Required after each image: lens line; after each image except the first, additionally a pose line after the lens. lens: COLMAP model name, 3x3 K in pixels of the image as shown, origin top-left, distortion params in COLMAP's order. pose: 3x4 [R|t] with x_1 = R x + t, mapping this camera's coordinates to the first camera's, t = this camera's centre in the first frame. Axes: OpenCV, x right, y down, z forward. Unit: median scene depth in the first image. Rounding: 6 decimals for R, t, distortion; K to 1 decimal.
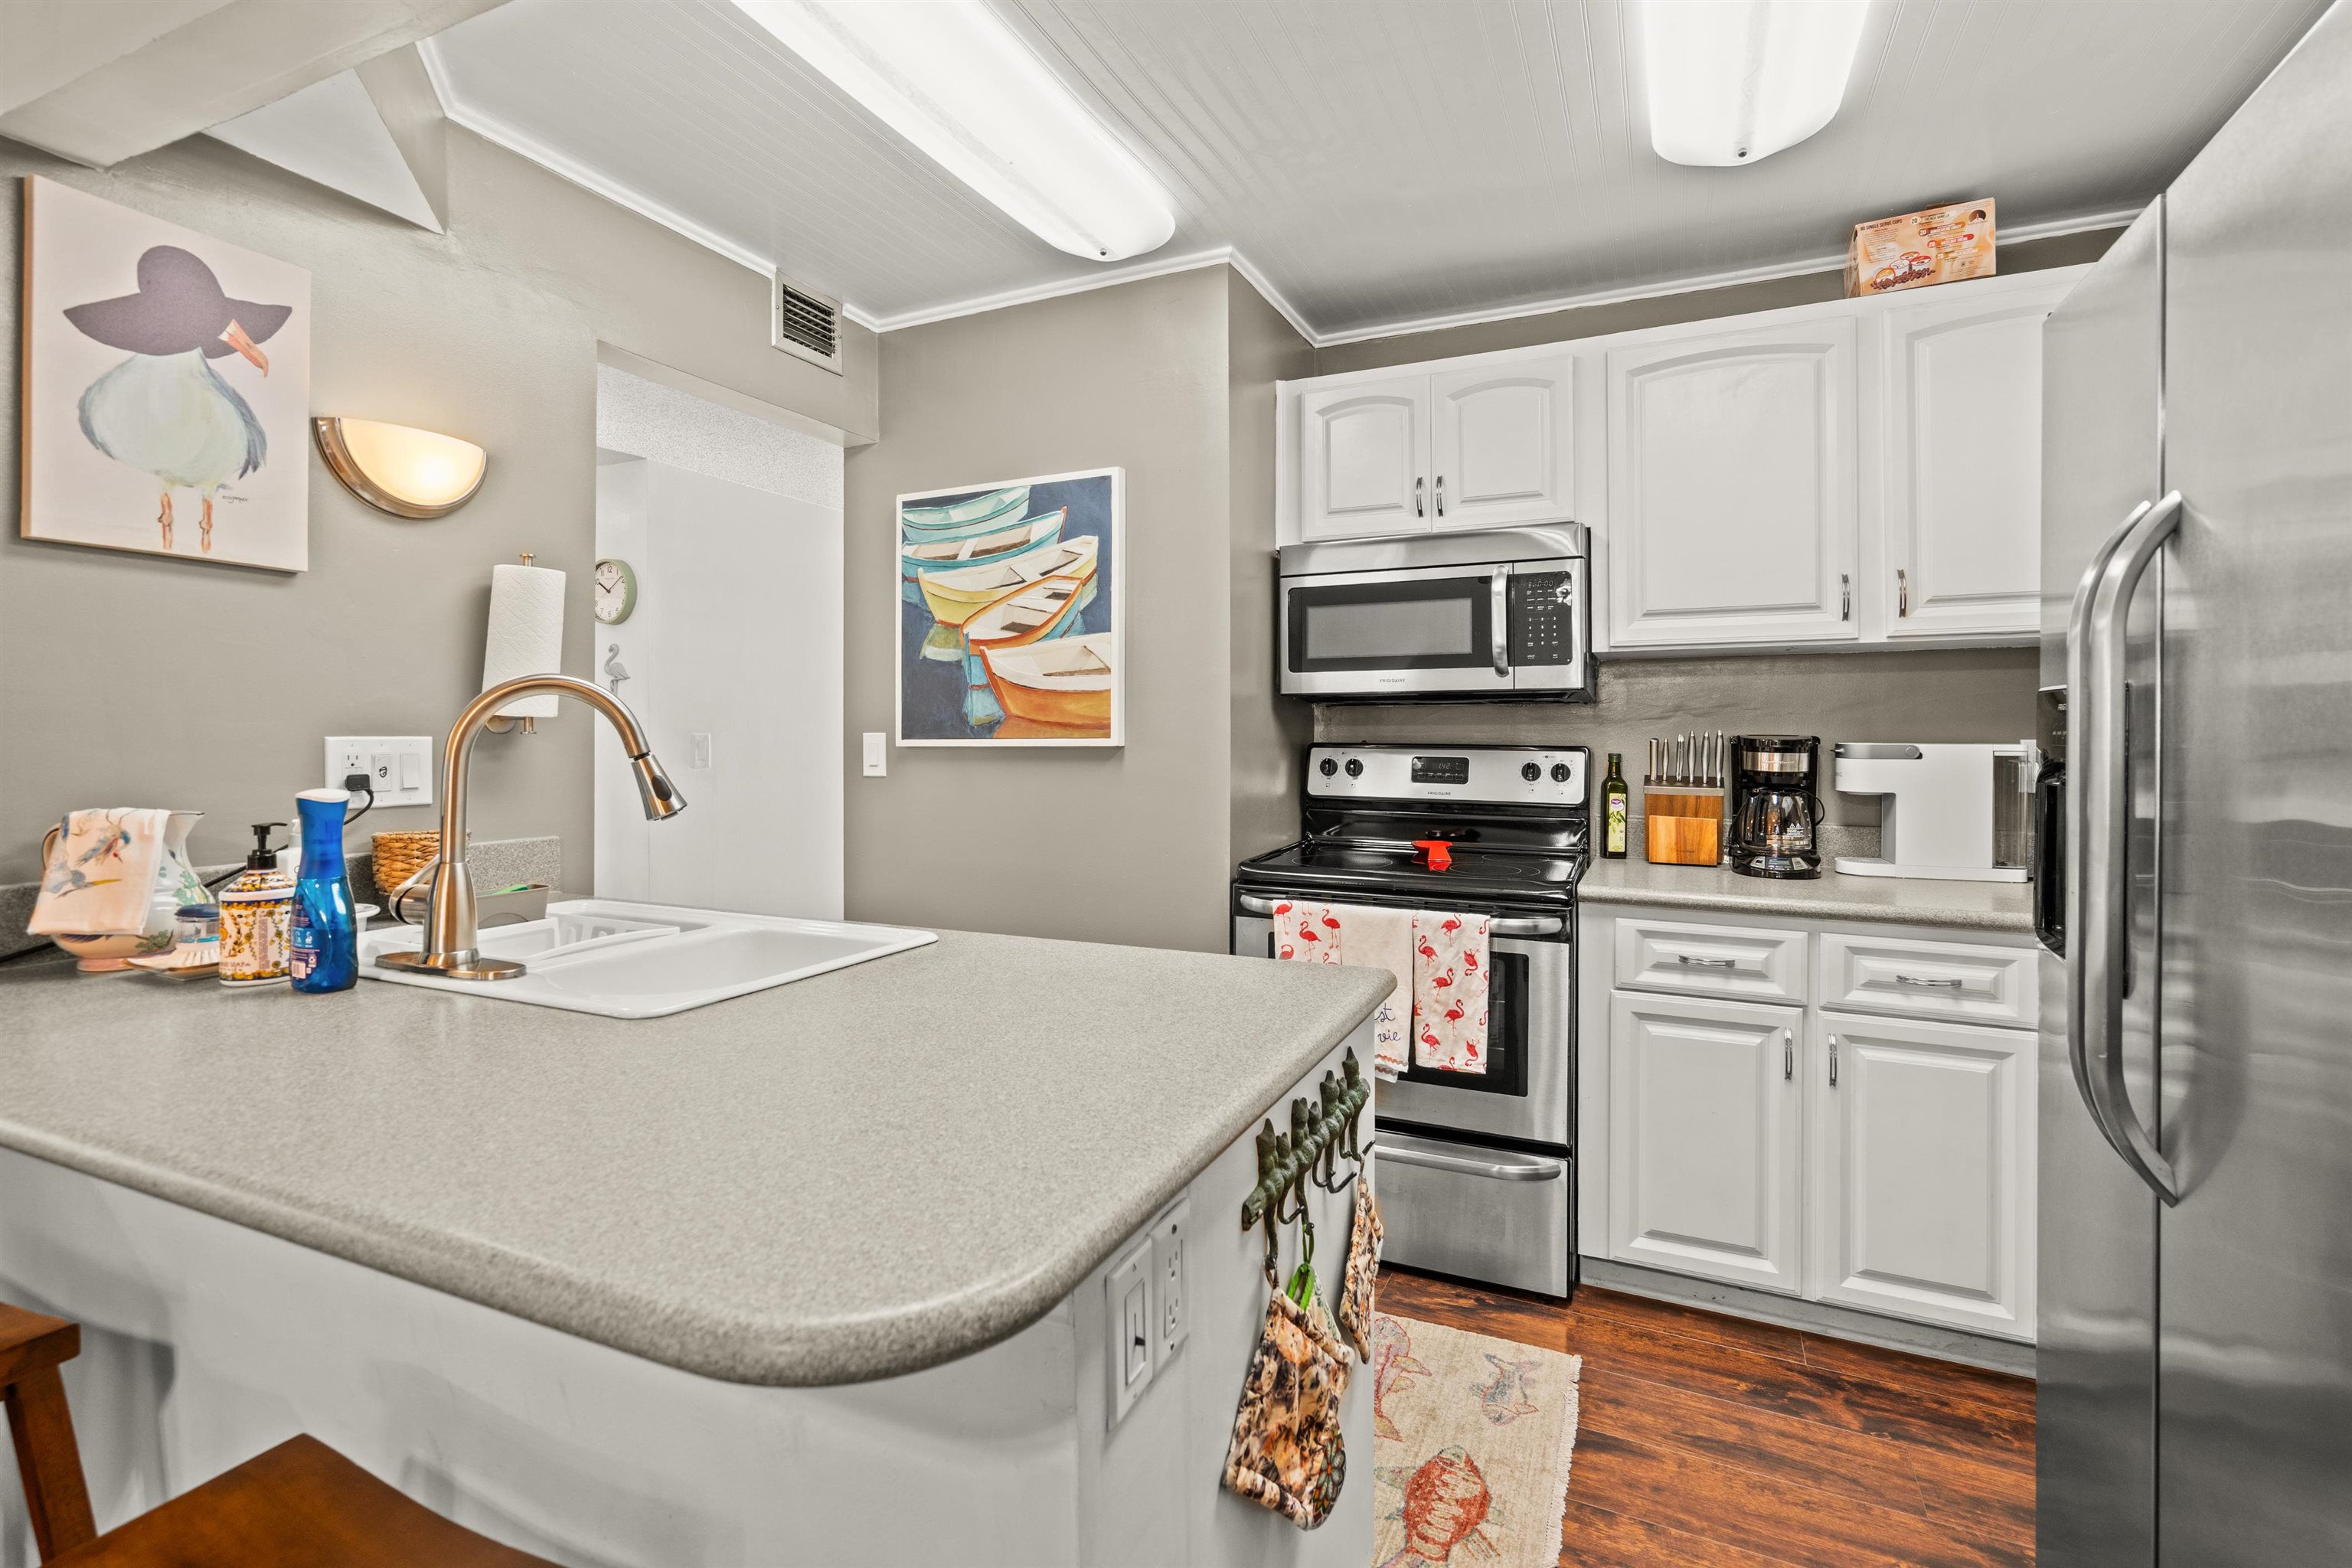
lens RADIAL K [[1077.1, 0, 1158.1], [0, 1077.1, 730.3], [0, 0, 1]] dist [-0.002020, -0.000230]
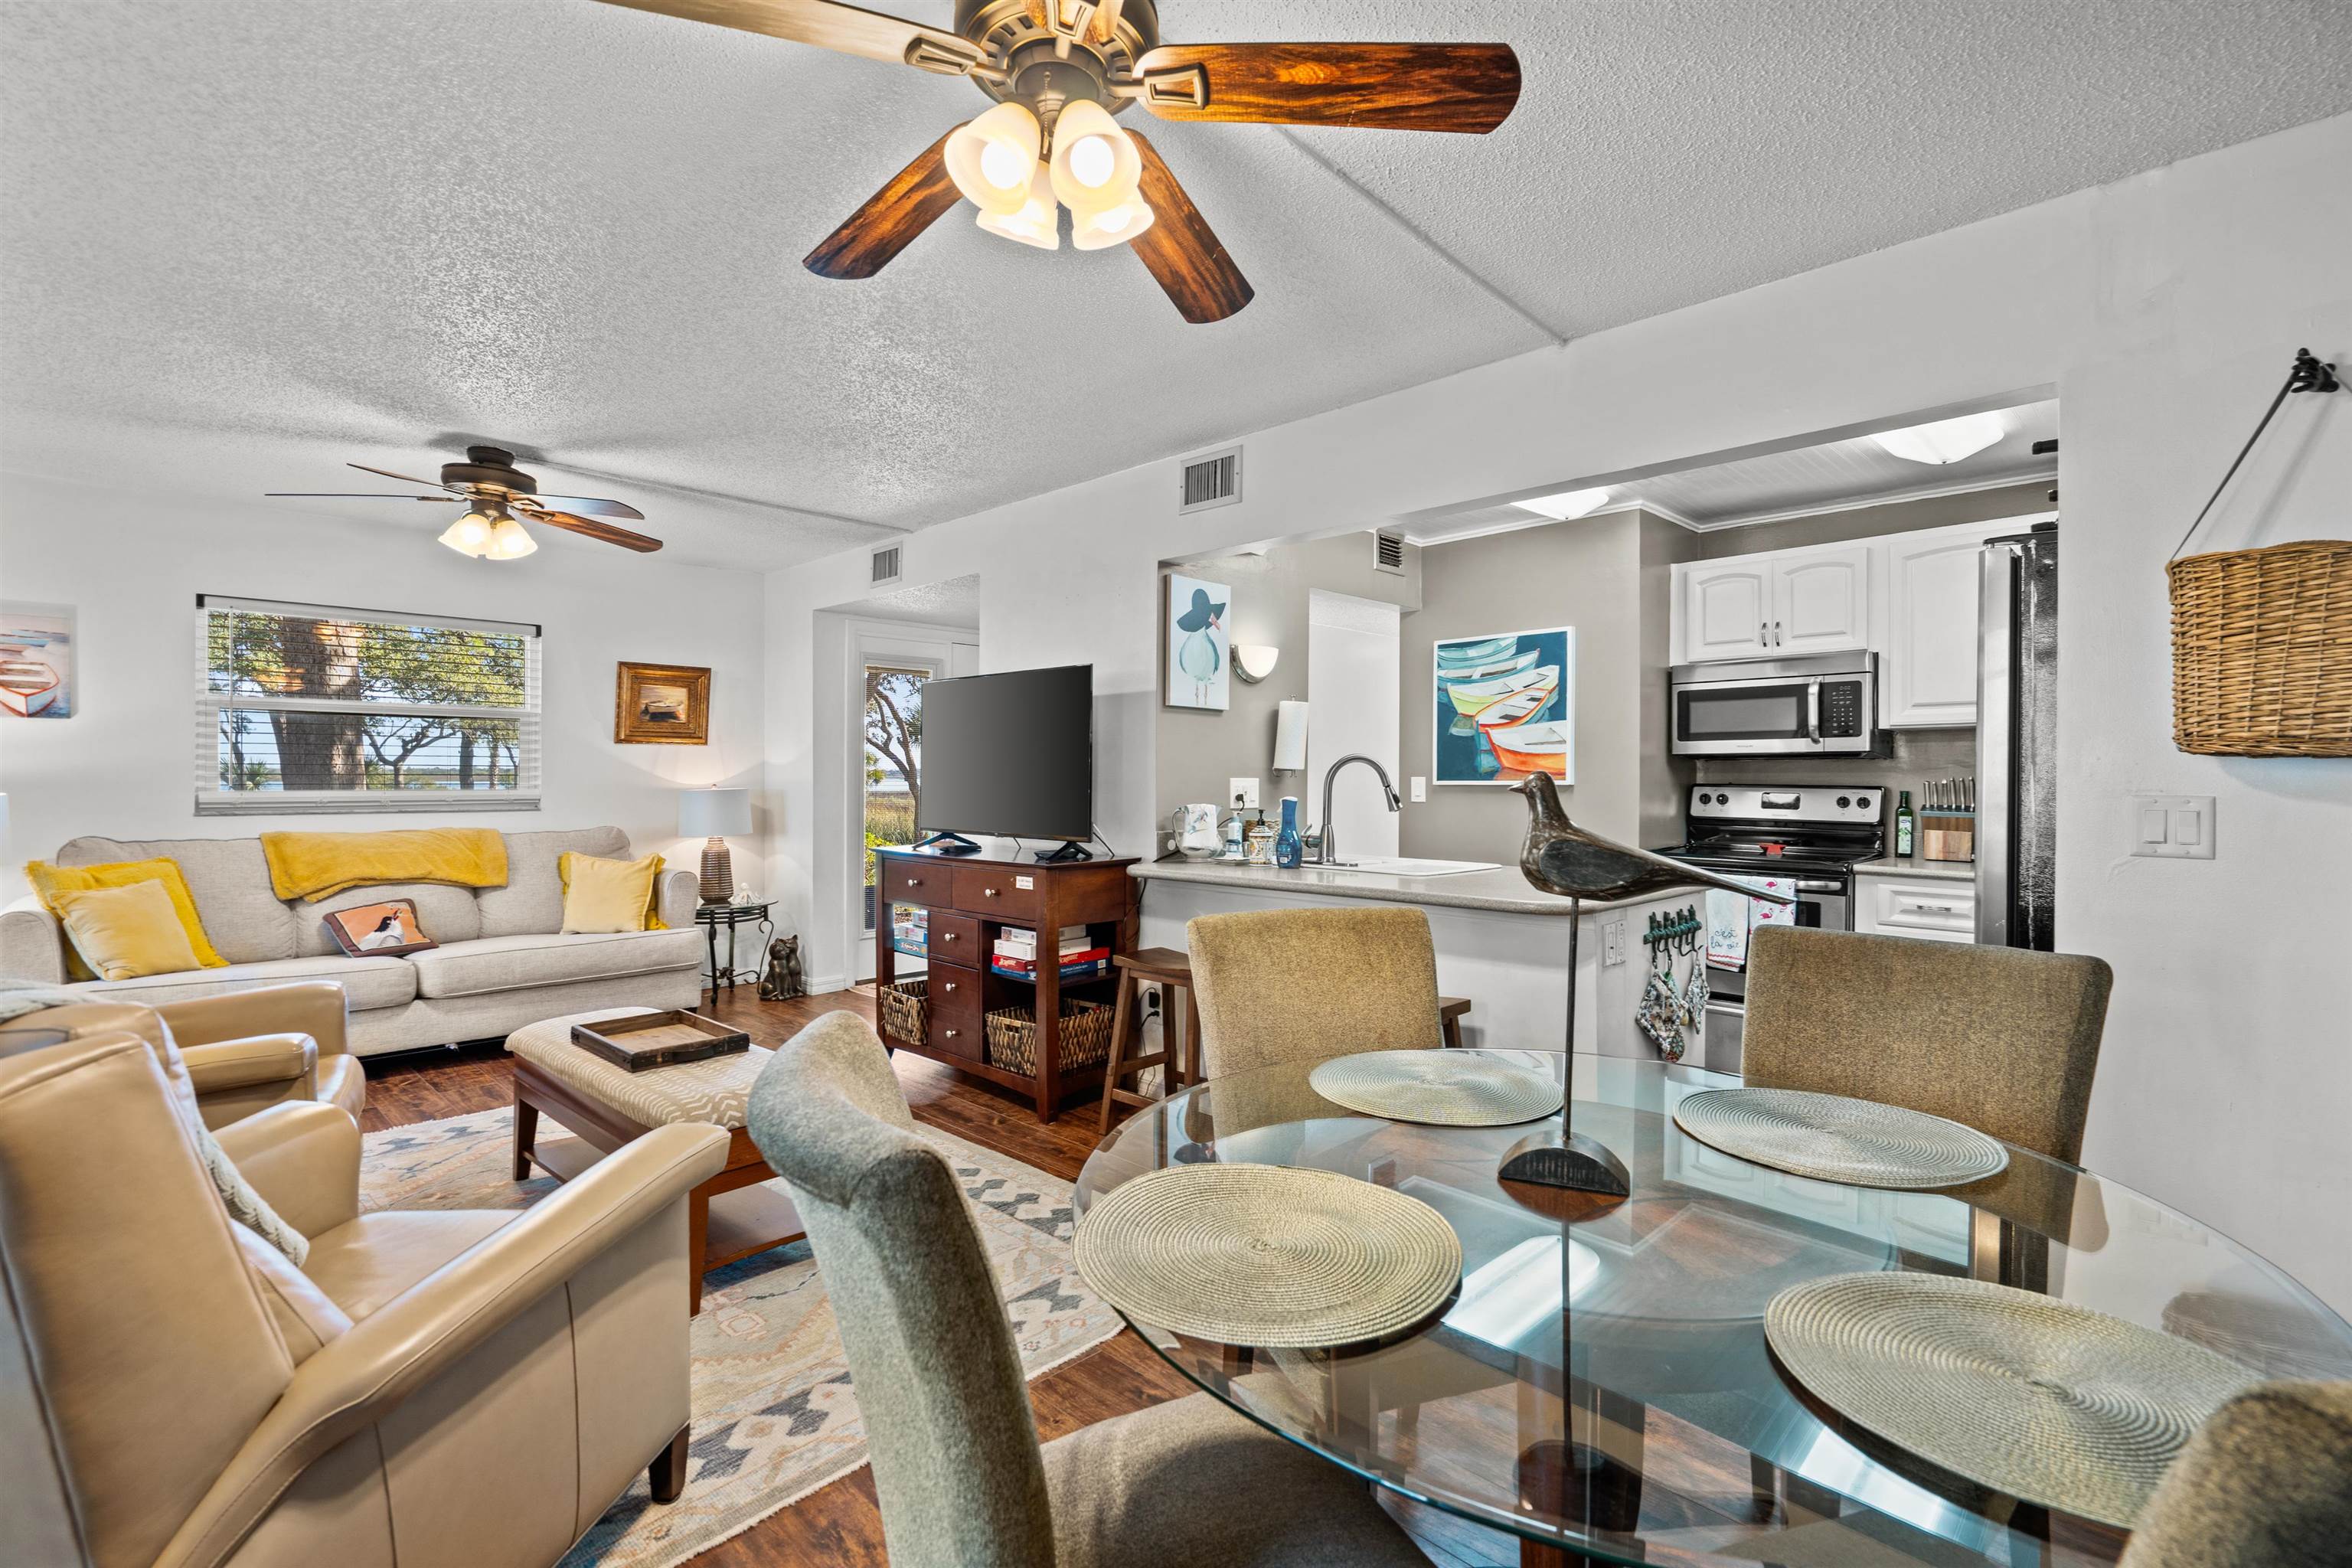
lens RADIAL K [[1077.1, 0, 1184.6], [0, 1077.1, 784.1], [0, 0, 1]] dist [-0.002020, -0.000230]
pose [[0.945288, 0.003932, -0.326213, -0.057091], [-0.001293, 0.999965, 0.008306, -0.000221], [0.326234, -0.007430, 0.945260, -0.832435]]
